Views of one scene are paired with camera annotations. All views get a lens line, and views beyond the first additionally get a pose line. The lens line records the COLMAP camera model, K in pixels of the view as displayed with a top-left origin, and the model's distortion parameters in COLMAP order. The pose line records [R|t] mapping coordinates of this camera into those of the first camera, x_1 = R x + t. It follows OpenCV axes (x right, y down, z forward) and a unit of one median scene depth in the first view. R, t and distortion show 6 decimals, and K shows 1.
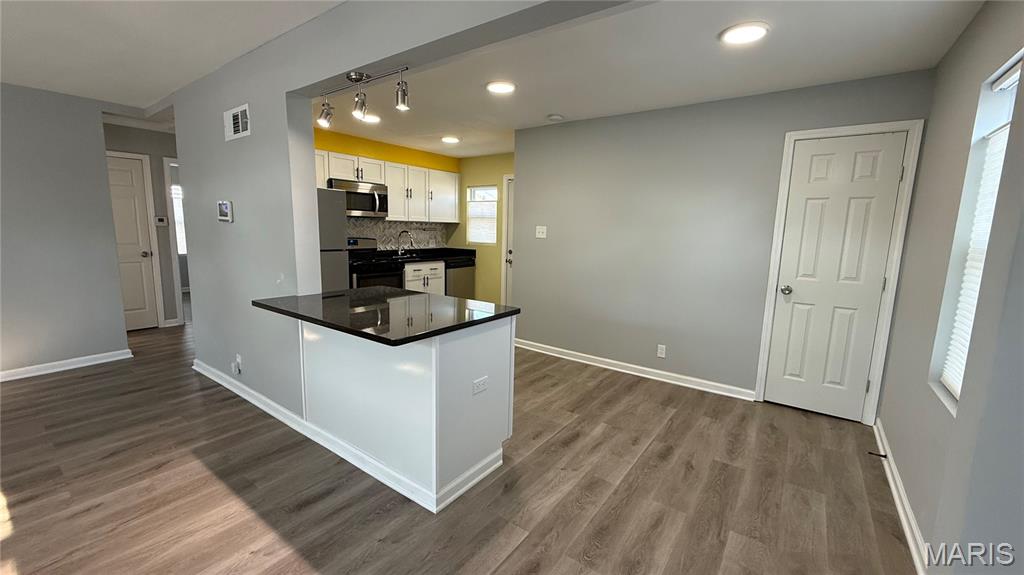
lens RADIAL K [[408.2, 0, 508.5], [0, 408.2, 287.2], [0, 0, 1]] dist [0.000555, -0.000299]
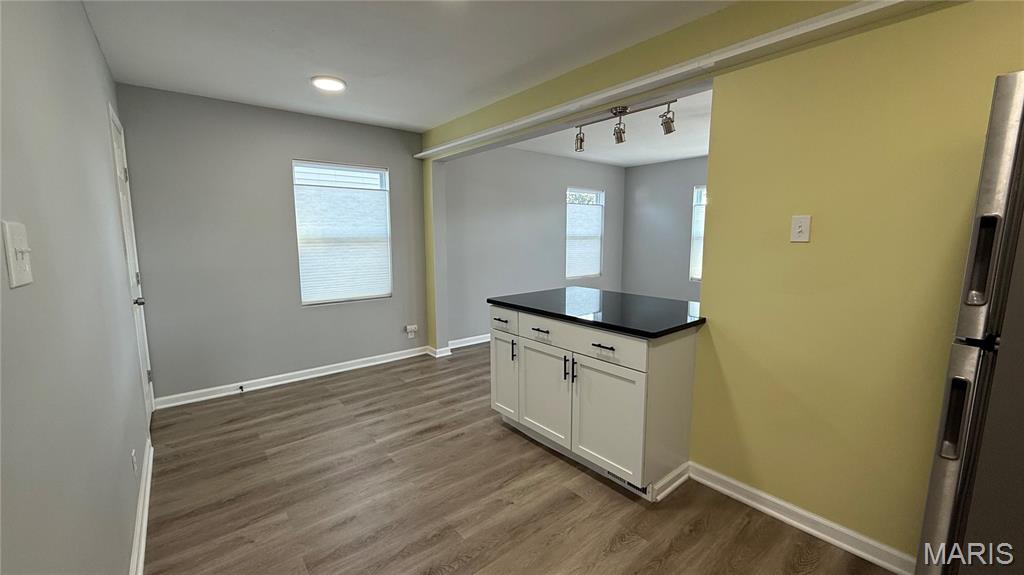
lens RADIAL K [[408.2, 0, 508.5], [0, 408.2, 287.2], [0, 0, 1]] dist [0.000555, -0.000299]
pose [[-0.967111, -0.051440, 0.249099, -0.230812], [0.019960, 0.960969, 0.275937, -0.217340], [-0.253570, 0.271833, -0.928337, 1.462419]]
